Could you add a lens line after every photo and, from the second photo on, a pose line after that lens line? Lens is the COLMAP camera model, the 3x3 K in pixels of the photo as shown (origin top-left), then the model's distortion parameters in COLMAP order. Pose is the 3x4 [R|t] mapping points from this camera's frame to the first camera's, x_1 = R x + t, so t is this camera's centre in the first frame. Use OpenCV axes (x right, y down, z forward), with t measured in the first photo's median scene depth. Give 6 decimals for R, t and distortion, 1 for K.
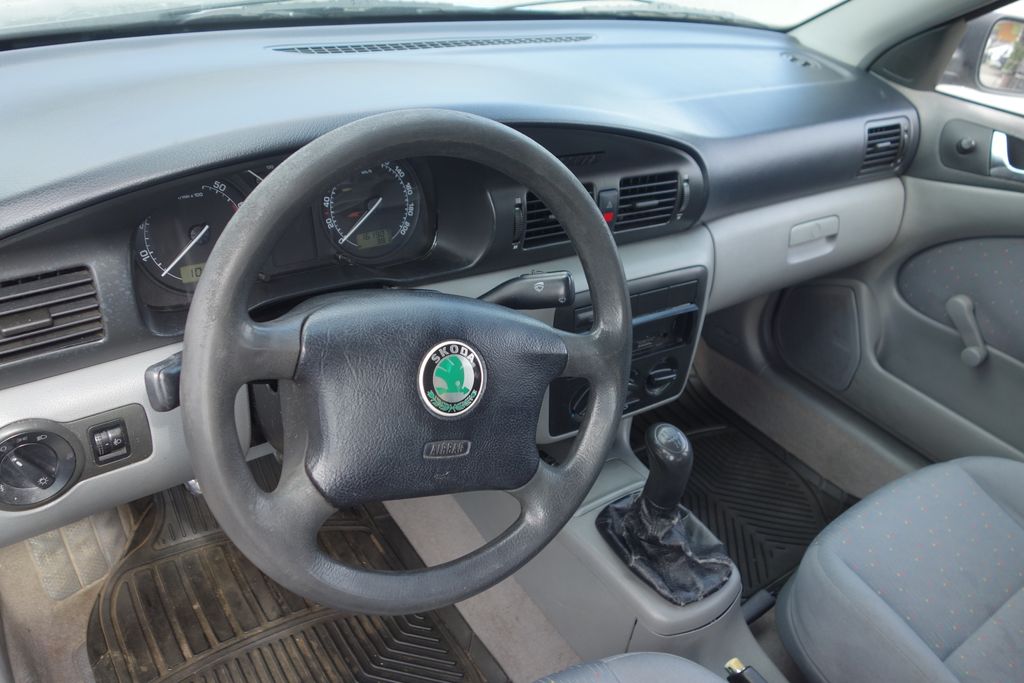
lens RADIAL K [[814.7, 0, 510.4], [0, 814.7, 338.5], [0, 0, 1]] dist [0.004425, -0.001069]
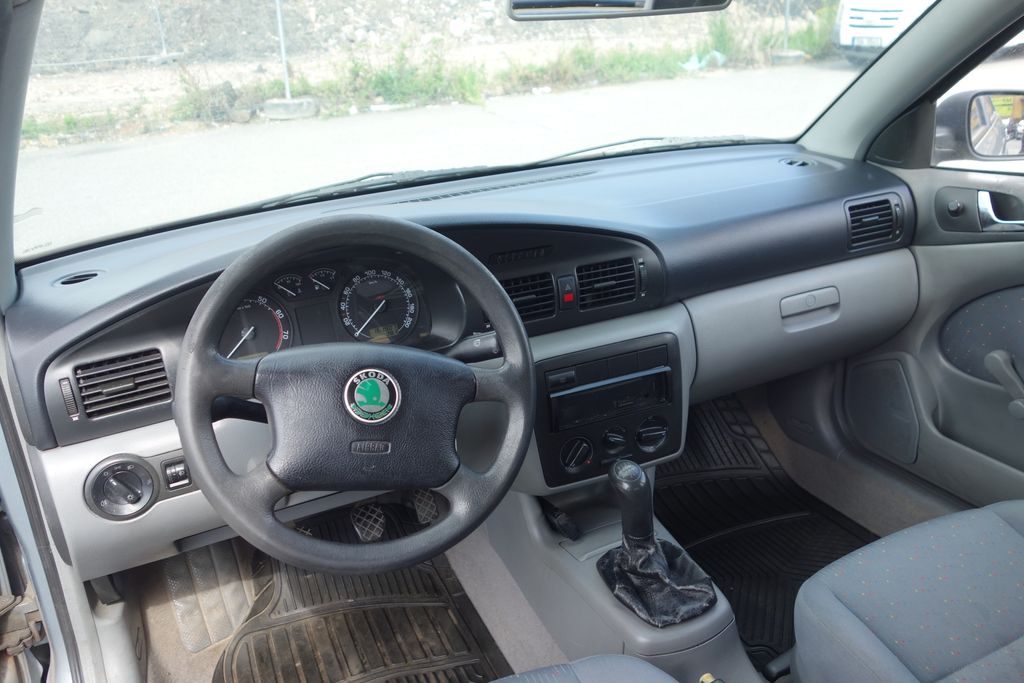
lens RADIAL K [[814.7, 0, 507.6], [0, 814.7, 335.6], [0, 0, 1]] dist [0.004425, -0.001069]
pose [[0.959099, -0.115026, -0.258646, 0.269078], [0.055413, 0.972332, -0.226937, 0.142908], [0.277593, 0.203323, 0.938937, -0.136771]]
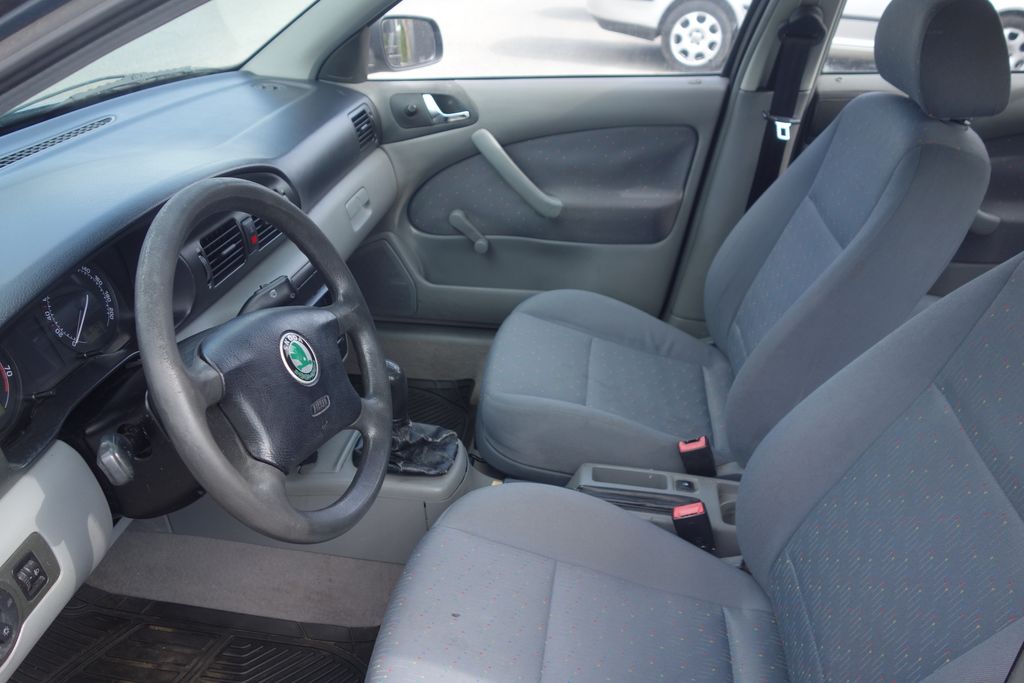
lens RADIAL K [[814.7, 0, 518.6], [0, 814.7, 337.7], [0, 0, 1]] dist [0.004425, -0.001069]
pose [[0.684306, -0.450682, 0.573245, -0.301507], [0.466147, 0.874898, 0.131381, 0.005850], [-0.560743, 0.177311, 0.808782, -0.162973]]
